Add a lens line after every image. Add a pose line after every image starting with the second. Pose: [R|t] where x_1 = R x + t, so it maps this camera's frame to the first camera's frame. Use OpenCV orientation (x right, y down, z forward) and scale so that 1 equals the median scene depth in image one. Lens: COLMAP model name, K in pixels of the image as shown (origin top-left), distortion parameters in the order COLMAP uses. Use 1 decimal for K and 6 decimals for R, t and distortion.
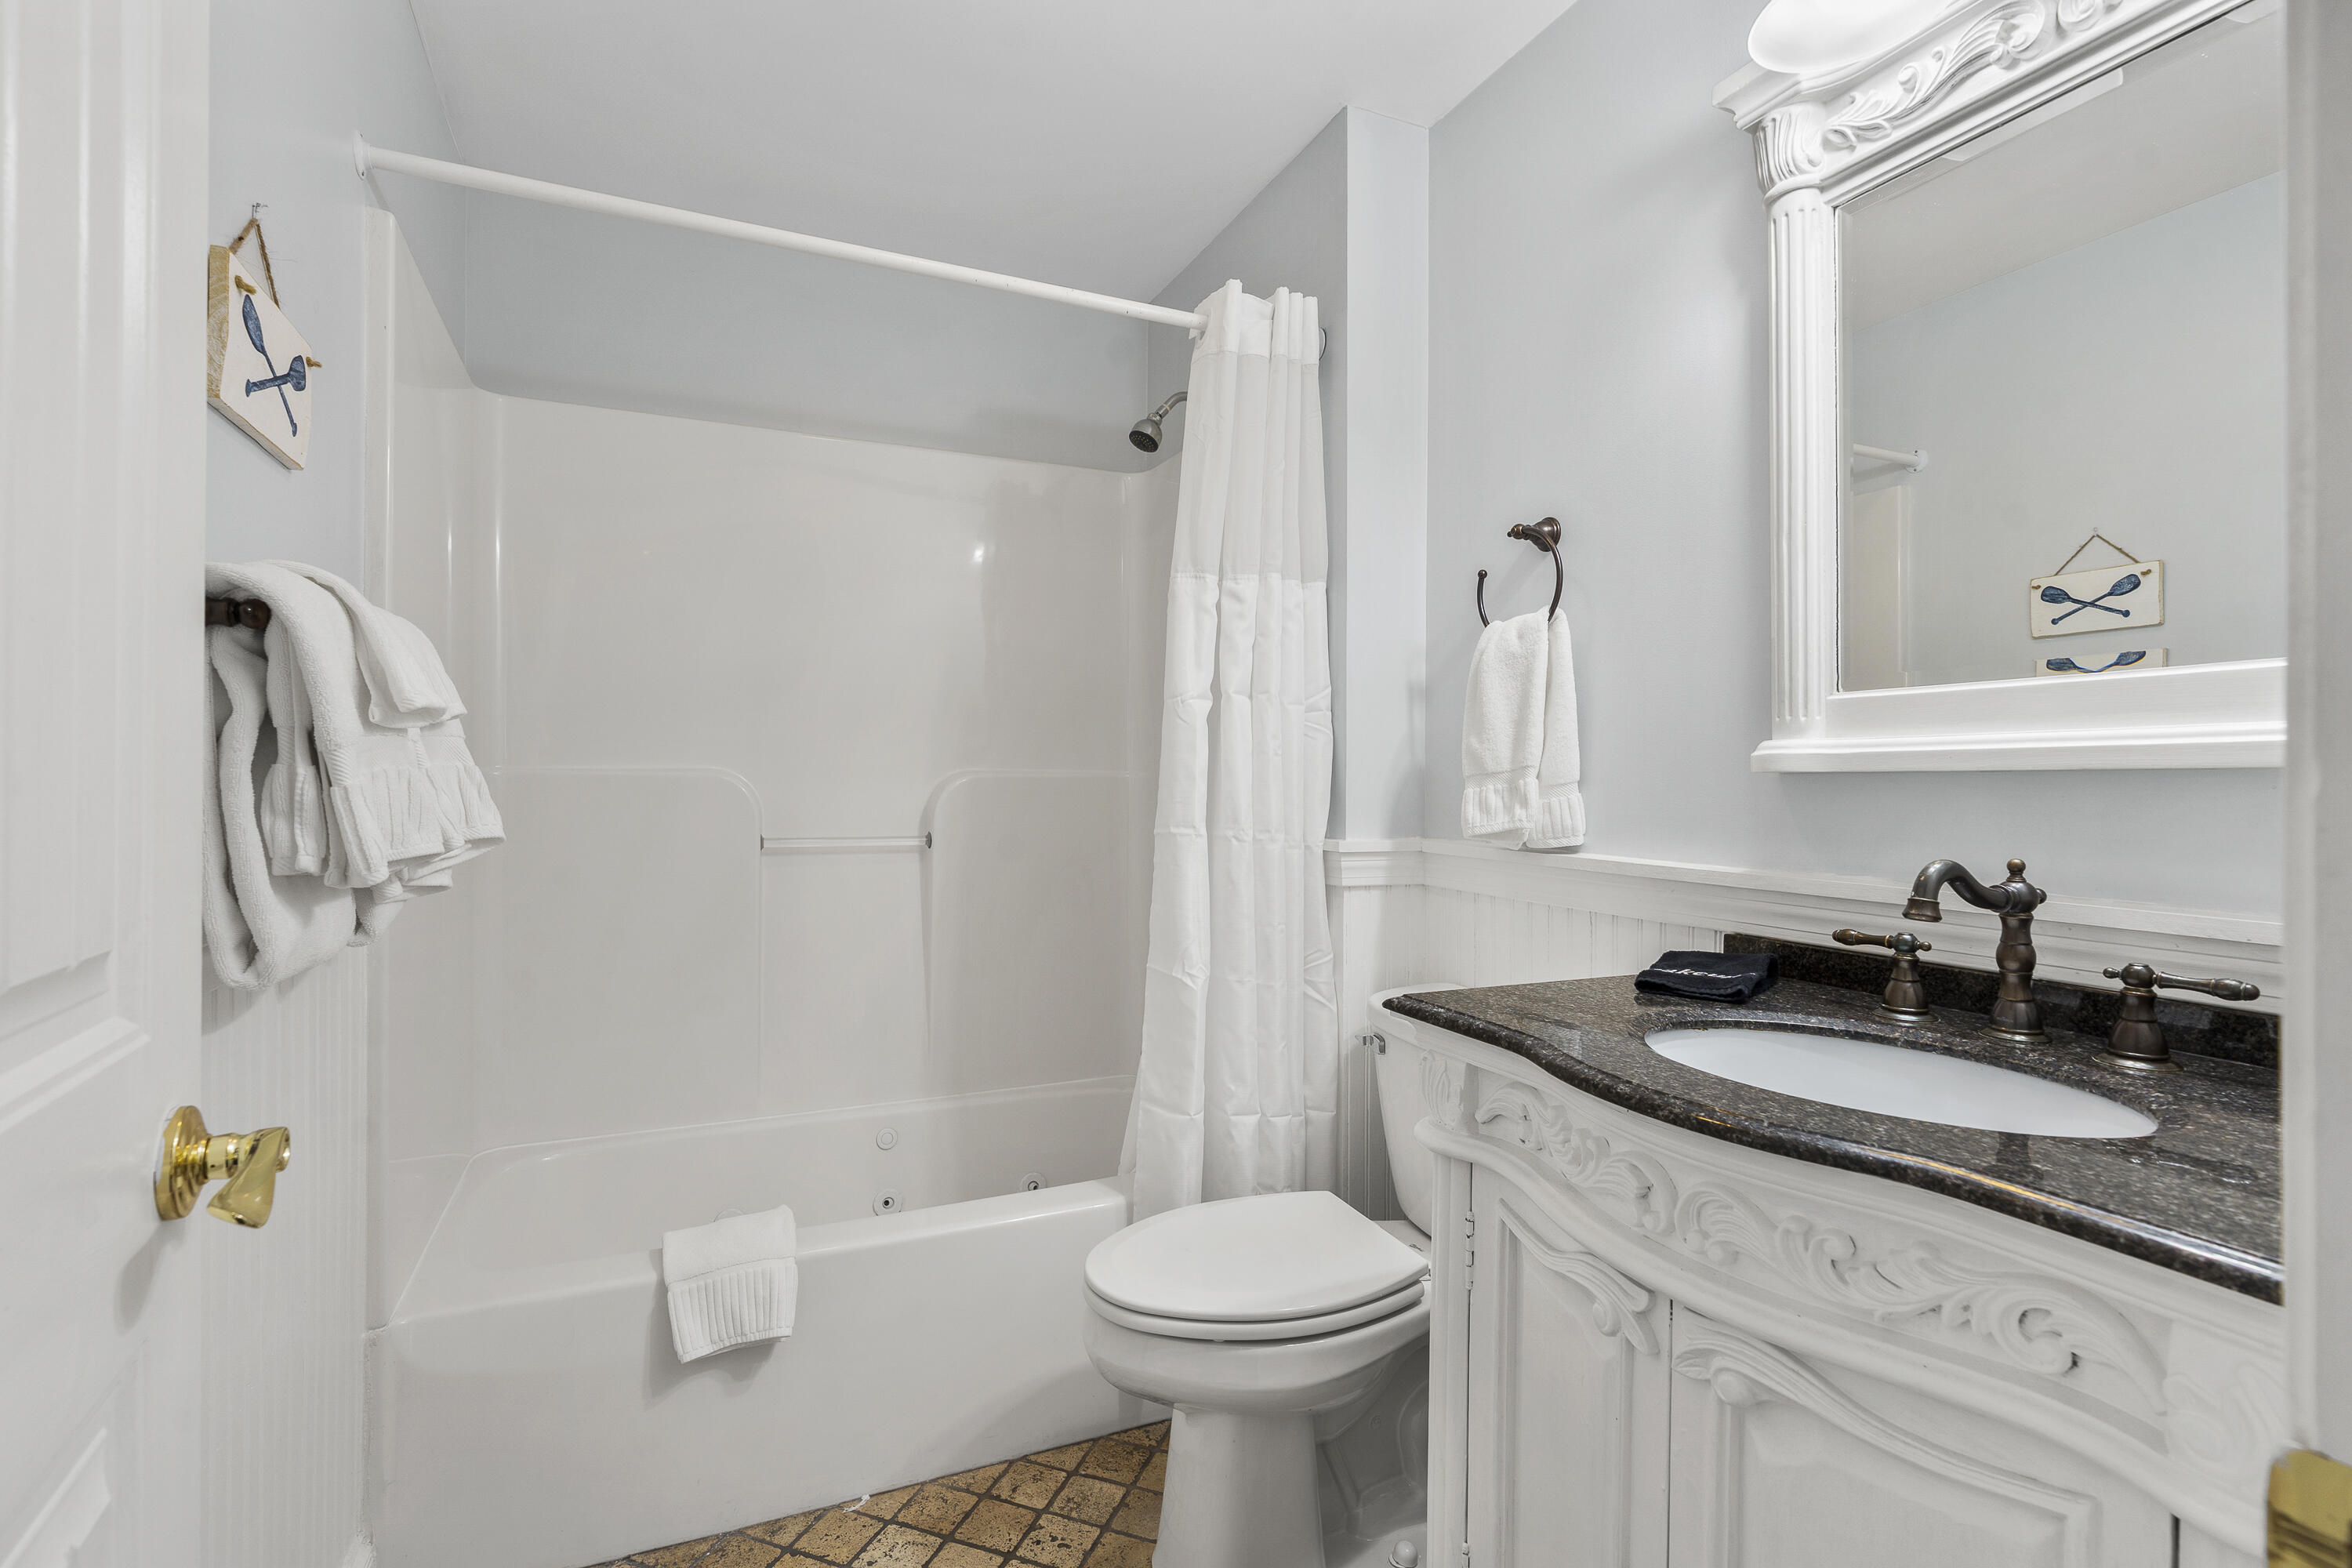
lens RADIAL K [[1084.1, 0, 1176.0], [0, 1084.1, 784.0], [0, 0, 1]] dist [-0.000077, -0.000154]
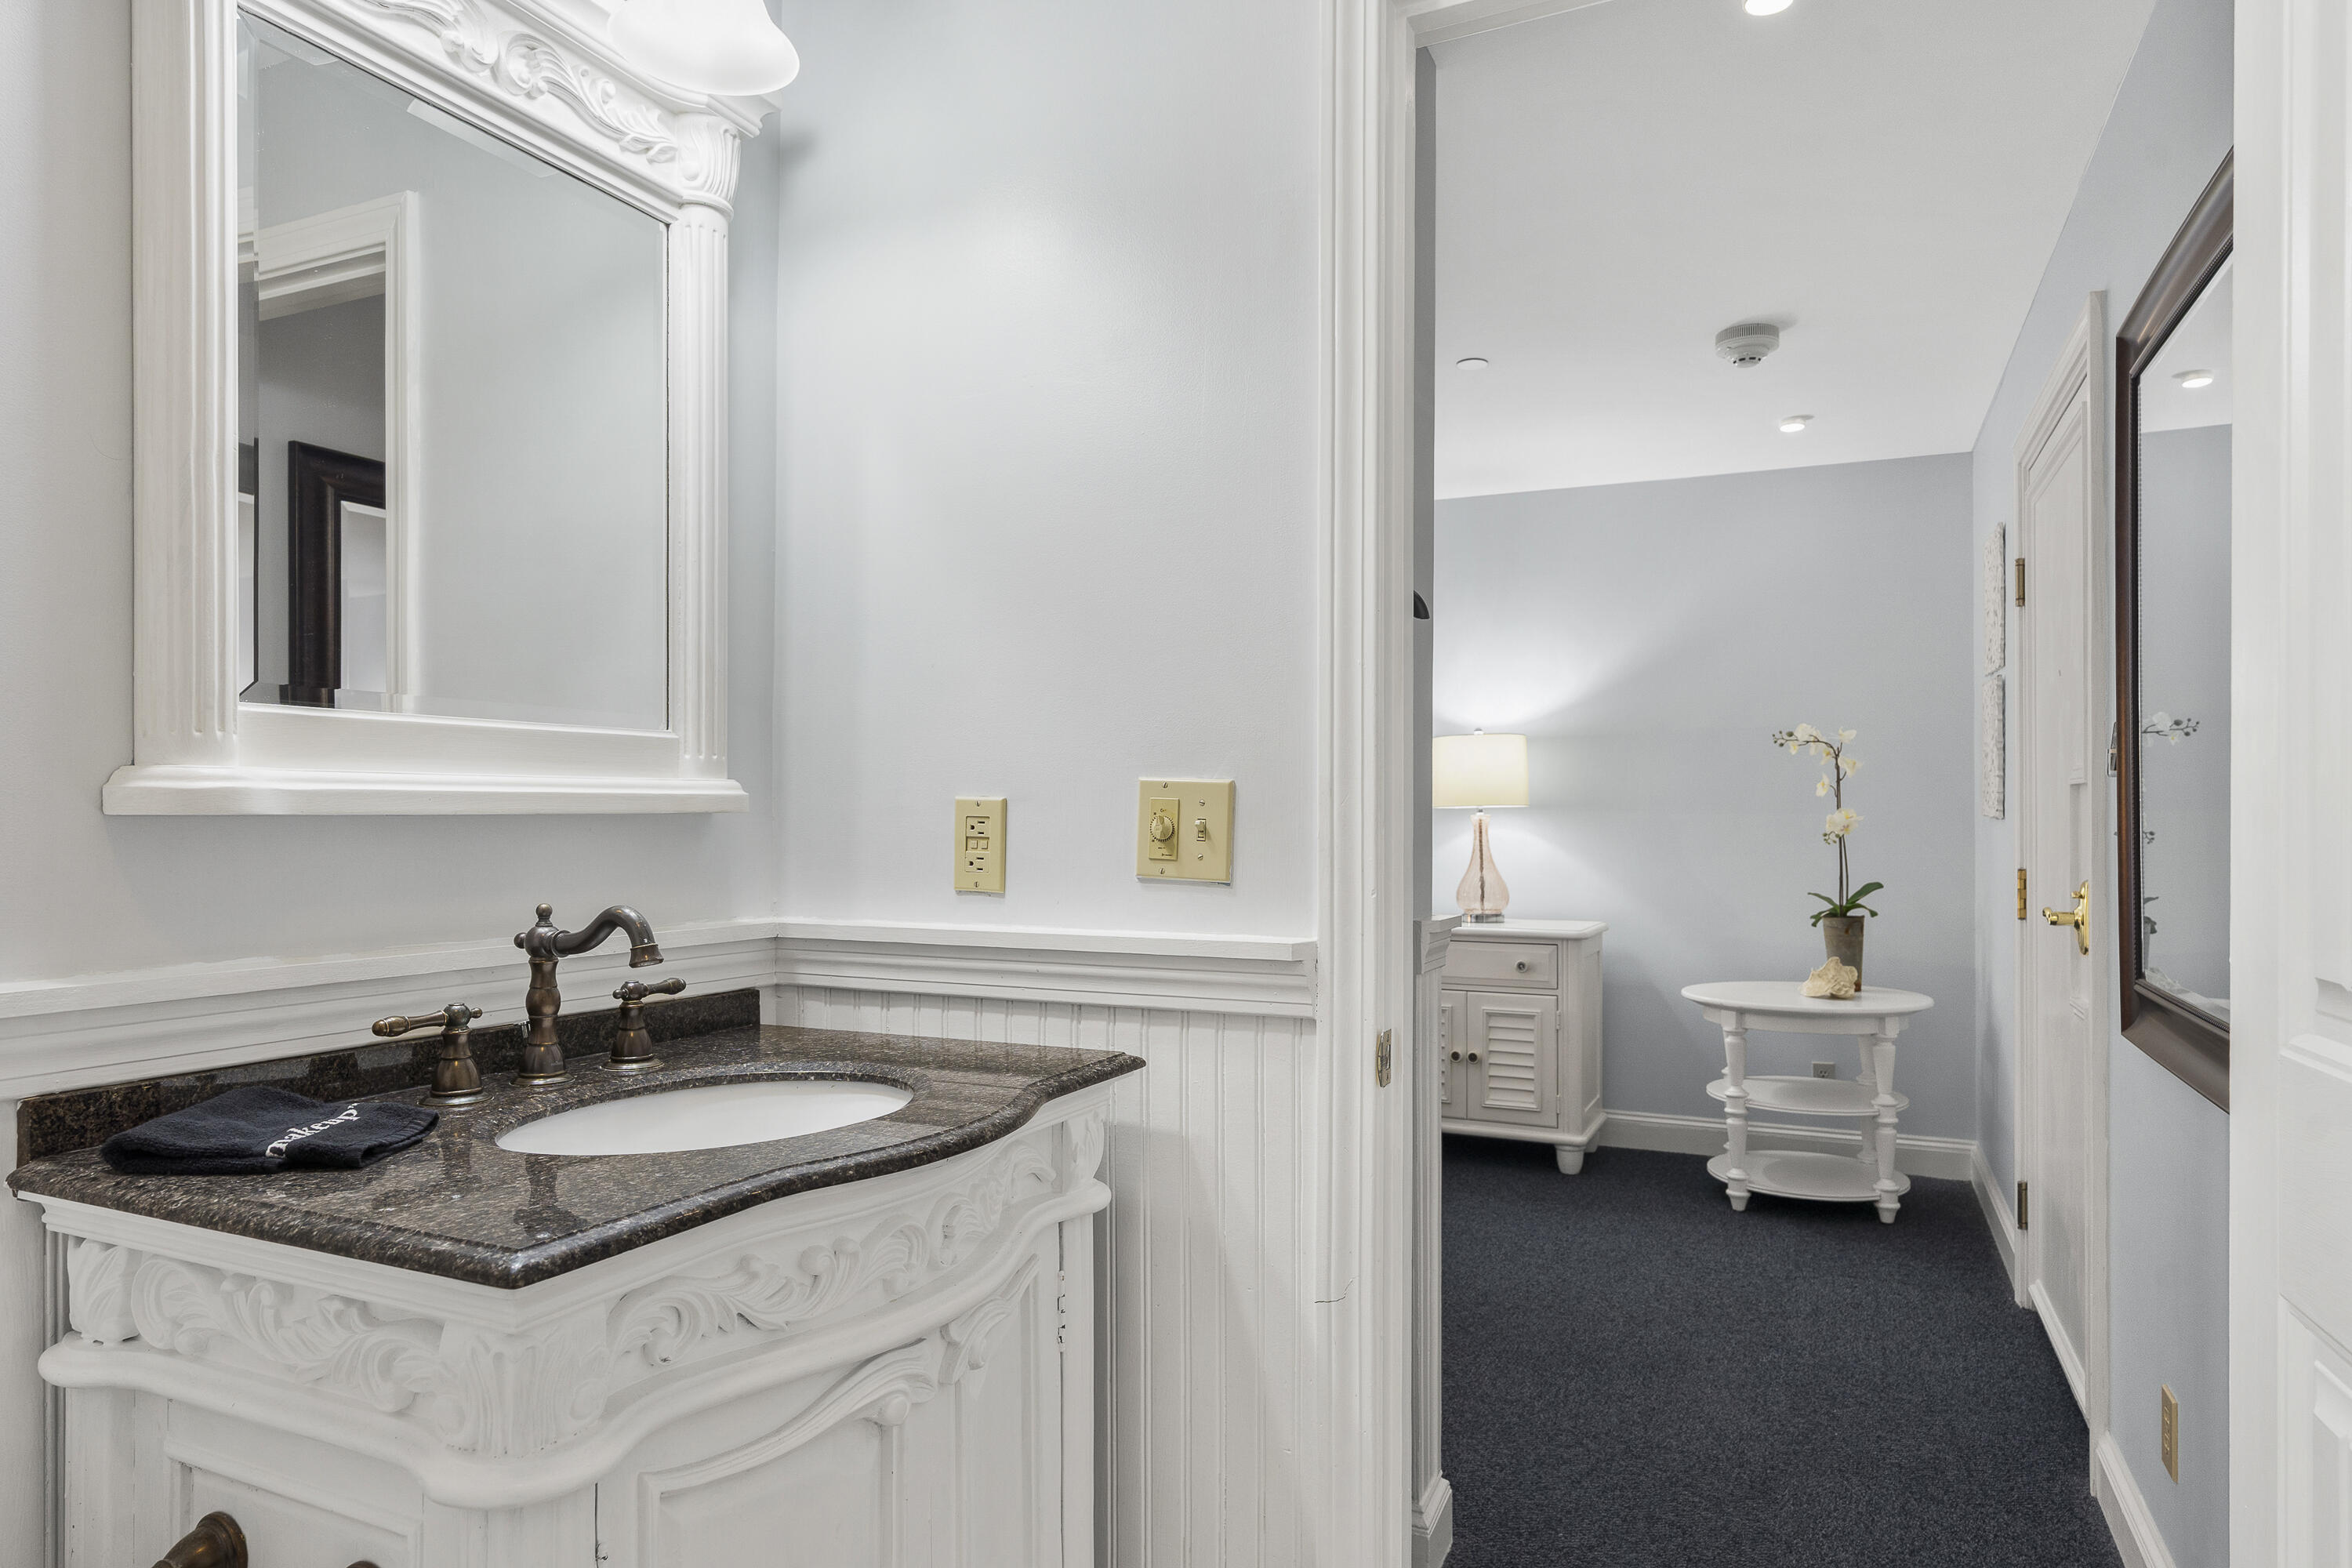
lens RADIAL K [[1388.0, 0, 1185.5], [0, 1388.0, 817.9], [0, 0, 1]] dist [0.003146, 0.000371]
pose [[-0.648991, 0.002133, 0.760793, -0.580861], [0.009962, 0.999934, 0.005694, -0.011509], [-0.760731, 0.011275, -0.648970, 1.361452]]
